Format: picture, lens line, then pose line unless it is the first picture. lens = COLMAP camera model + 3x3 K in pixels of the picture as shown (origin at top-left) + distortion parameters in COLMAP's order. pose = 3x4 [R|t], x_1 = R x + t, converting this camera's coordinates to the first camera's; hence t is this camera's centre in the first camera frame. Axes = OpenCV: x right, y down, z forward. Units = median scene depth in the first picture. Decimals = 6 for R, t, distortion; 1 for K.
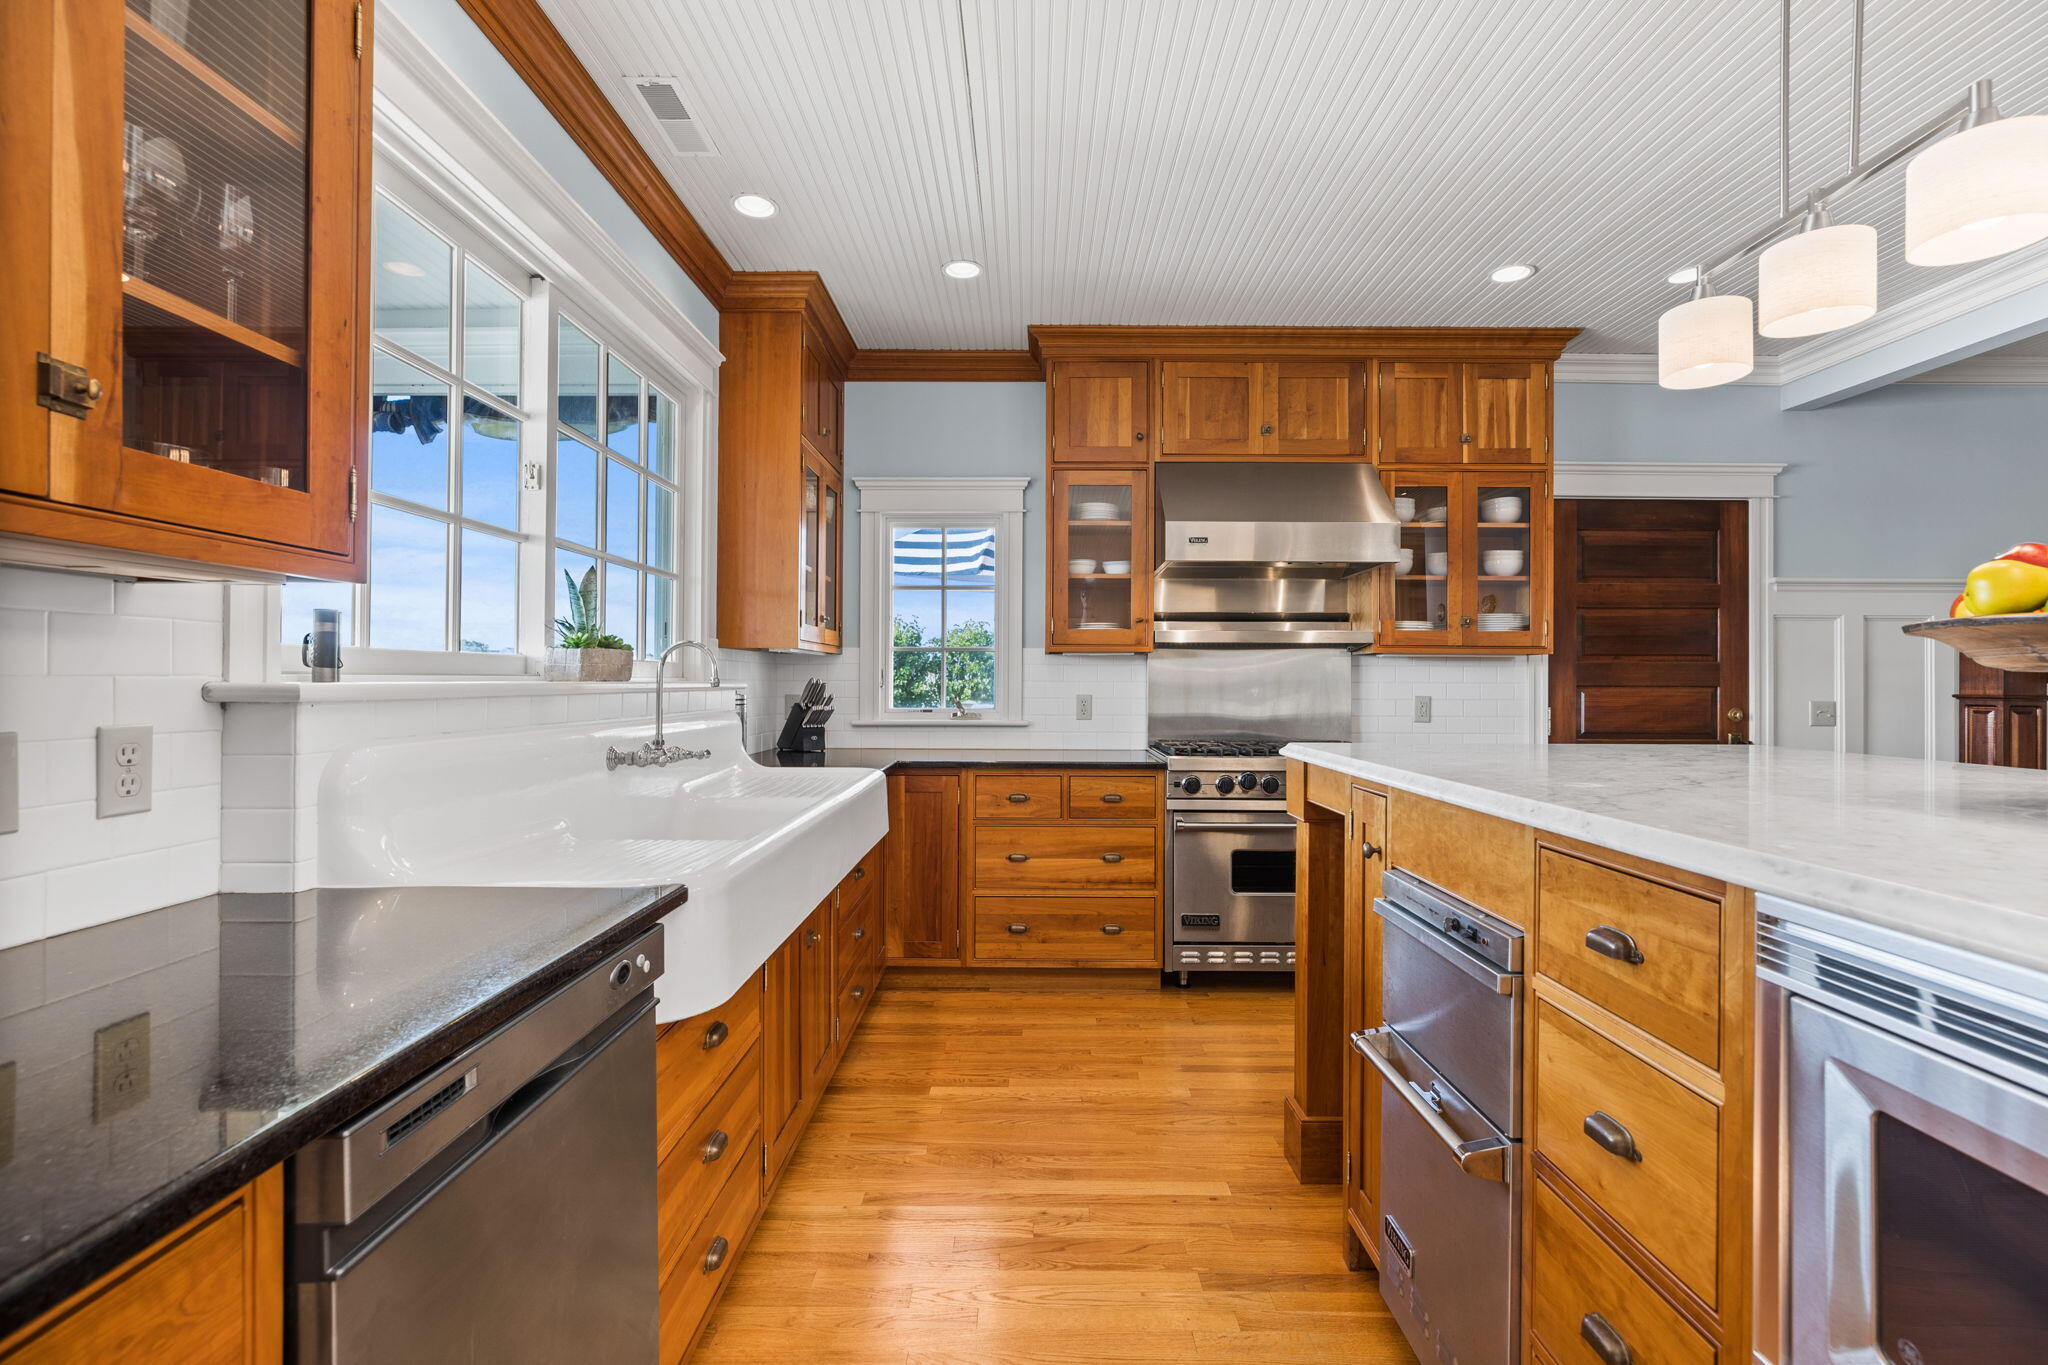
lens RADIAL K [[921.7, 0, 1023.2], [0, 921.7, 678.5], [0, 0, 1]] dist [-0.004248, 0.000892]
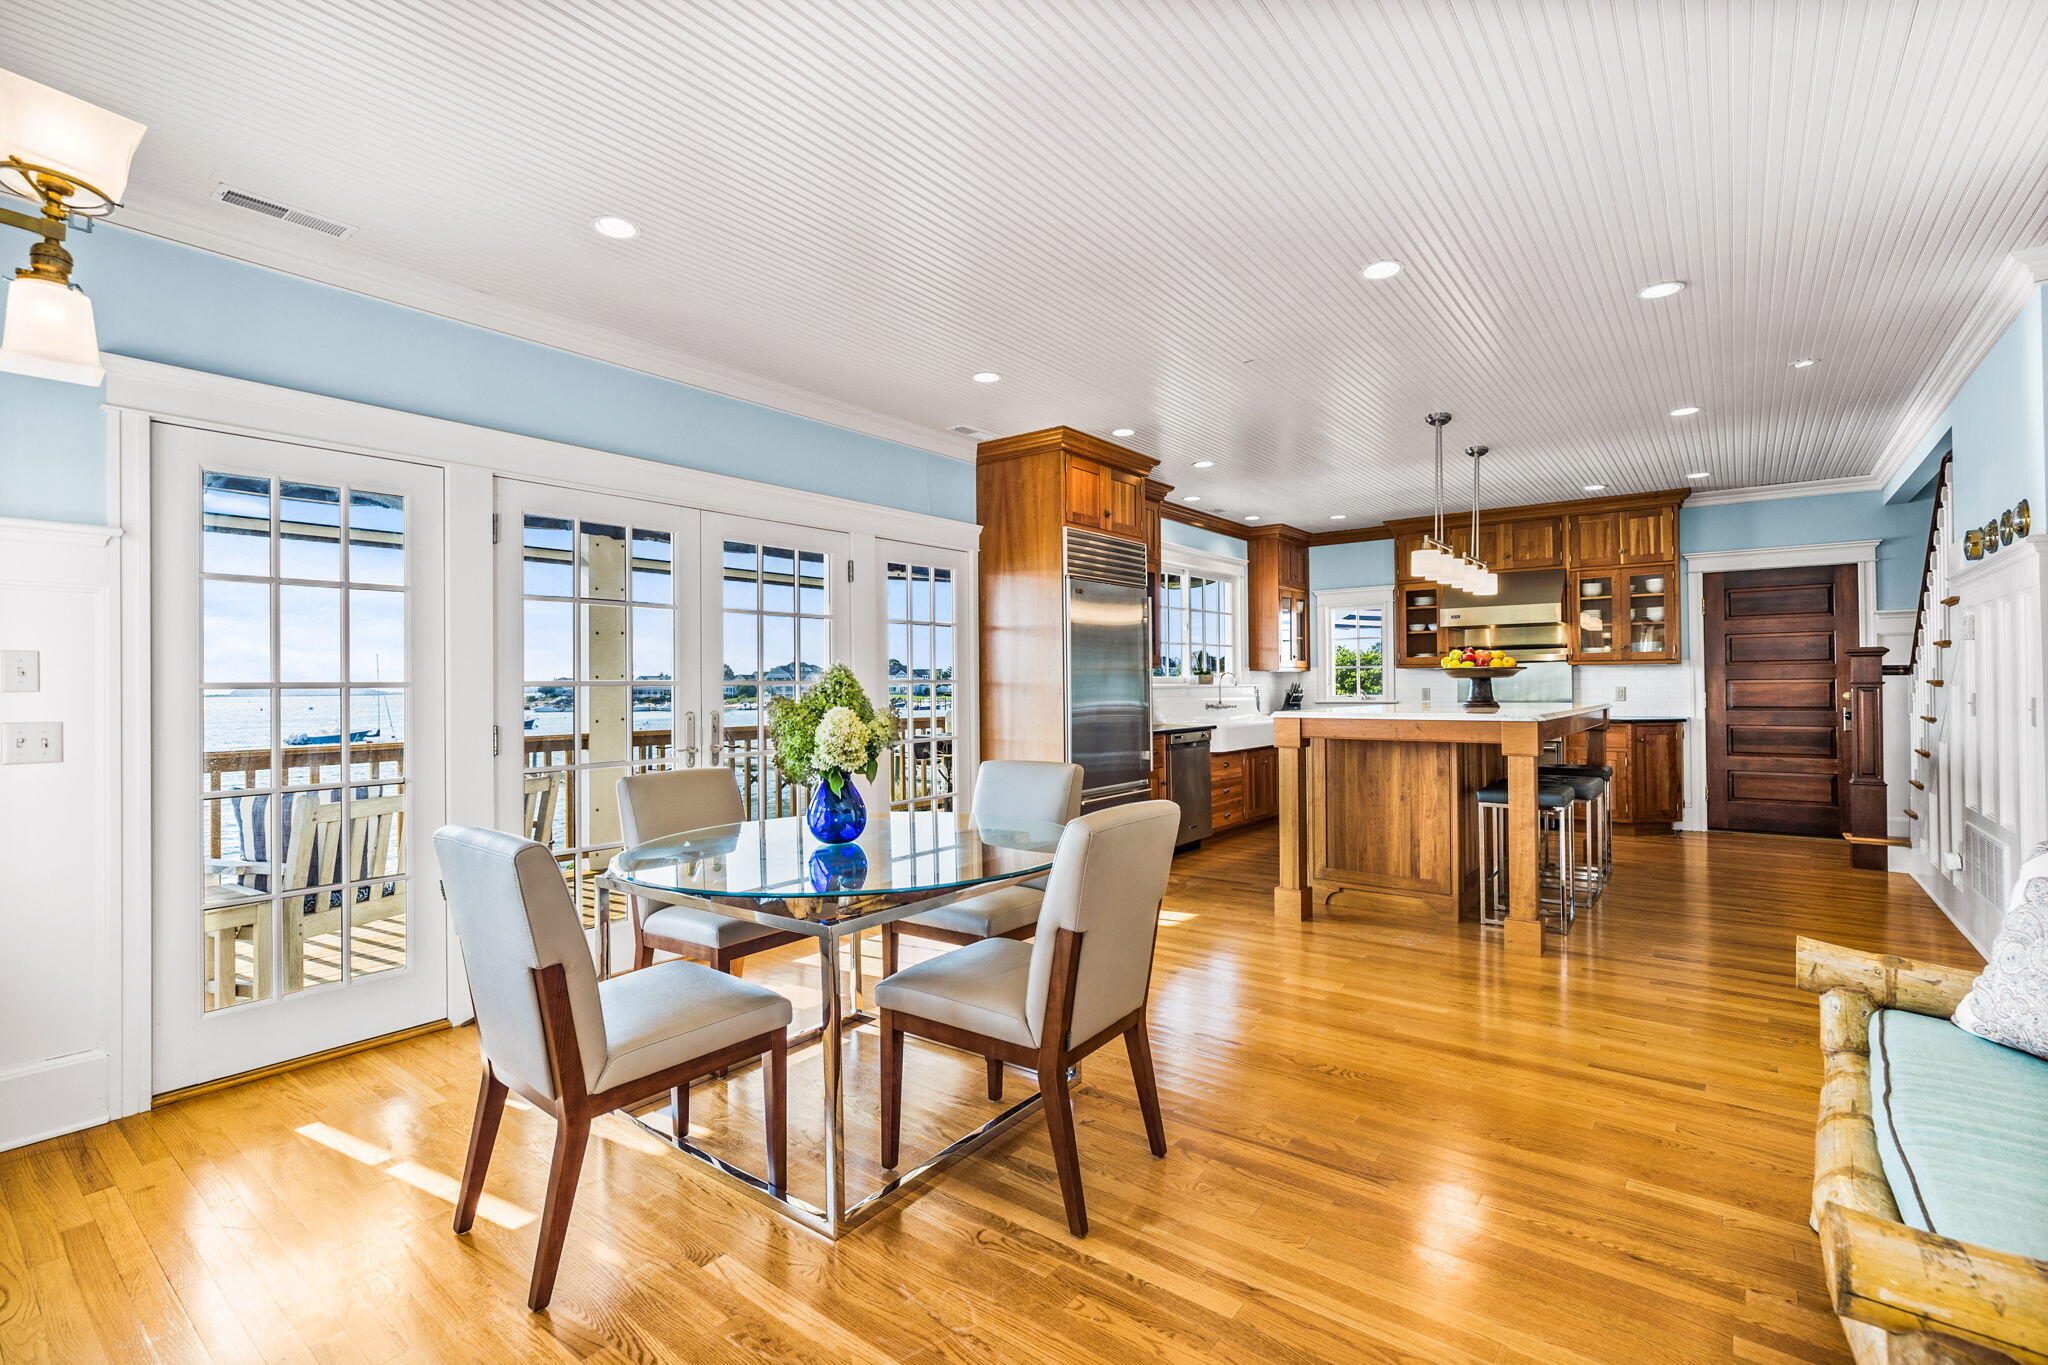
lens RADIAL K [[889.8, 0, 1024.0], [0, 889.8, 682.5], [0, 0, 1]] dist [-0.016495, 0.000715]
pose [[0.793705, -0.014673, -0.608126, 0.607836], [0.014876, 0.999878, -0.004709, 0.000637], [0.608121, -0.005309, 0.793827, -1.209890]]
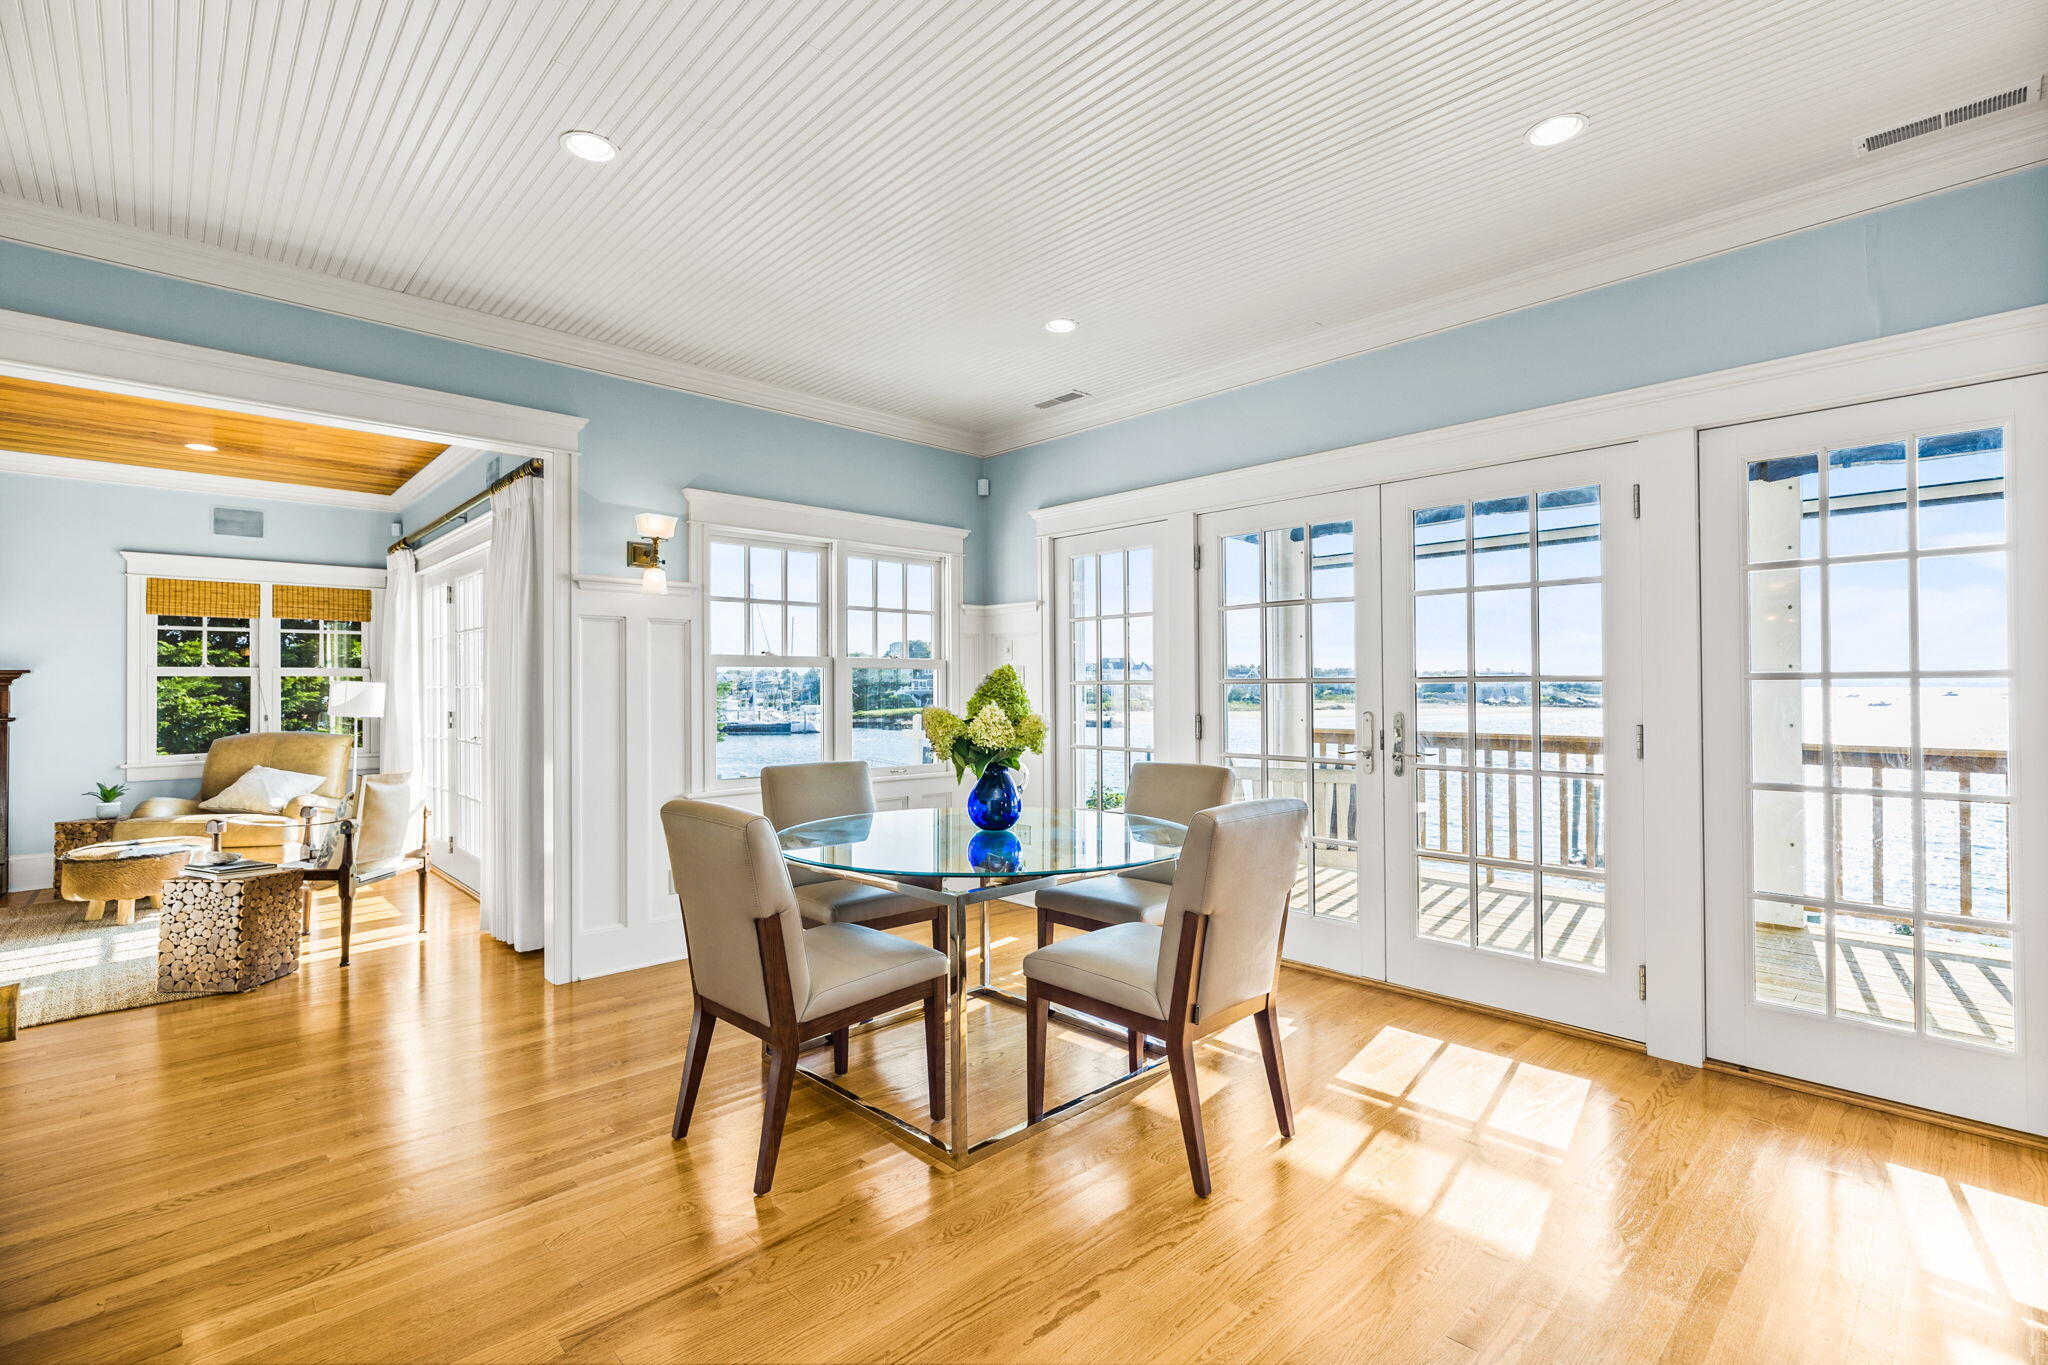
lens RADIAL K [[932.5, 0, 1021.0], [0, 932.5, 677.2], [0, 0, 1]] dist [0.003128, 0.000908]
pose [[-0.724681, -0.008305, -0.689034, 0.623568], [0.002741, 0.999885, -0.014935, 0.001363], [0.689079, -0.012711, -0.724575, -0.186952]]
